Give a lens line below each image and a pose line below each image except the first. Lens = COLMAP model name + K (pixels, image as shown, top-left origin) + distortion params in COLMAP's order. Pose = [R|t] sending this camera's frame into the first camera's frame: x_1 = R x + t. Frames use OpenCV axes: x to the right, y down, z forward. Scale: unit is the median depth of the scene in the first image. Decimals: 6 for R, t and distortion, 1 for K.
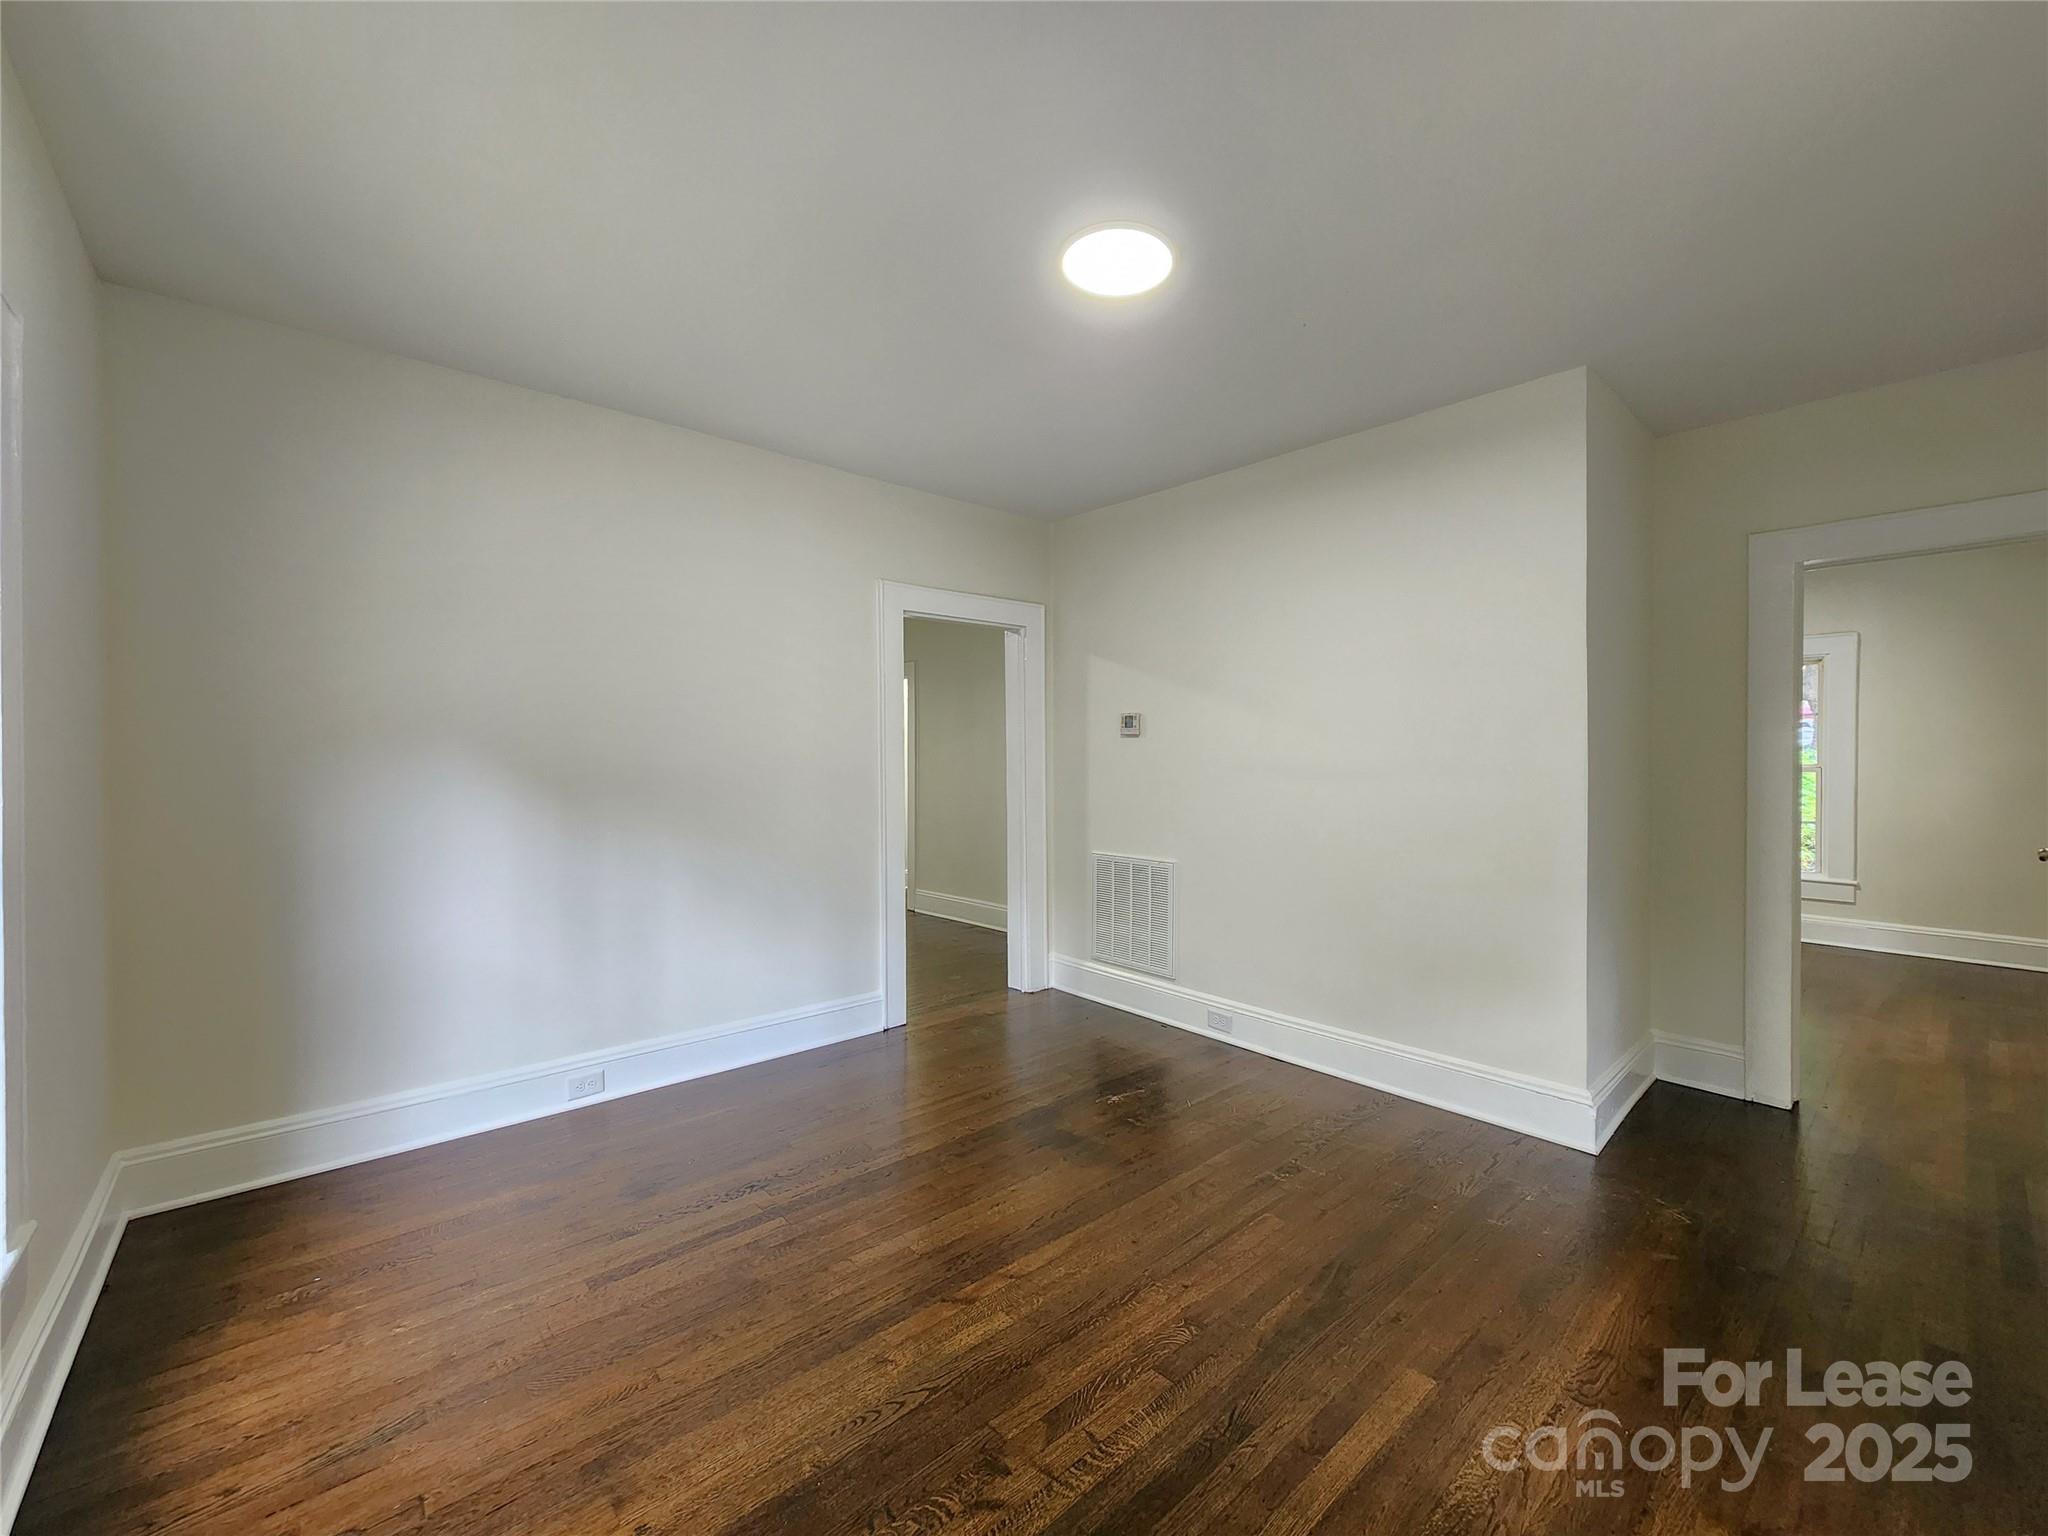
lens RADIAL K [[837.6, 0, 1024.0], [0, 837.6, 768.0], [0, 0, 1]] dist [0.001308, 0.000172]
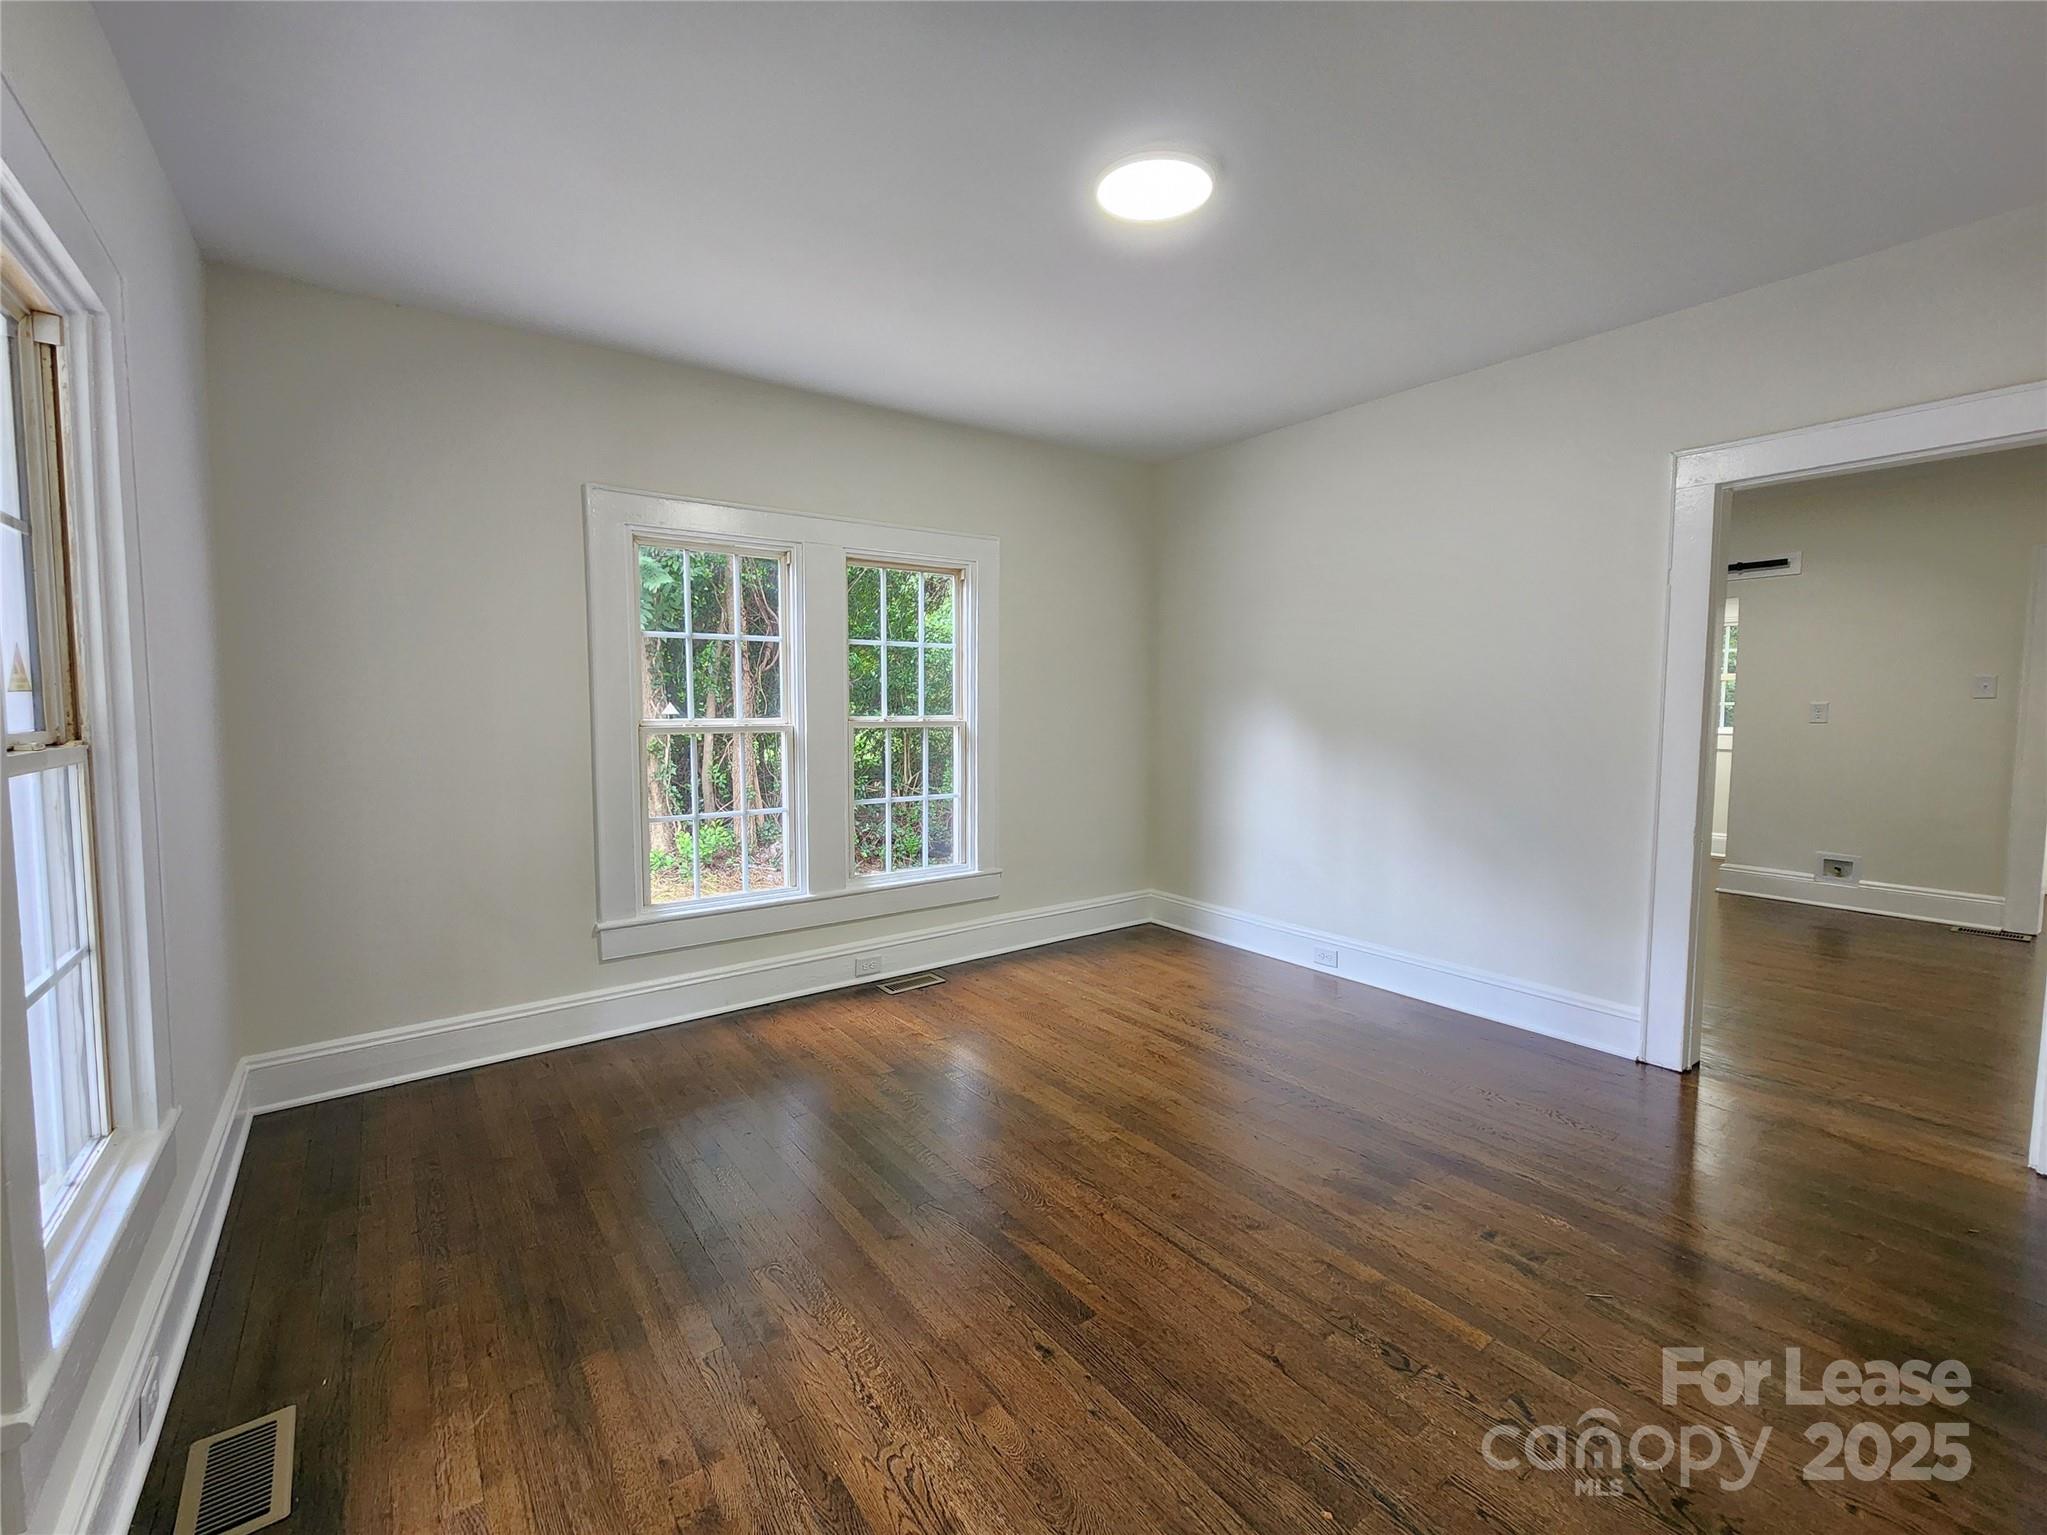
lens RADIAL K [[832.9, 0, 1023.5], [0, 832.9, 767.5], [0, 0, 1]] dist [0.000444, 0.000112]
pose [[-0.061111, 0.082101, -0.994749, 0.767827], [-0.012395, 0.996472, 0.083005, -0.010360], [0.998054, 0.017402, -0.059878, 0.624662]]
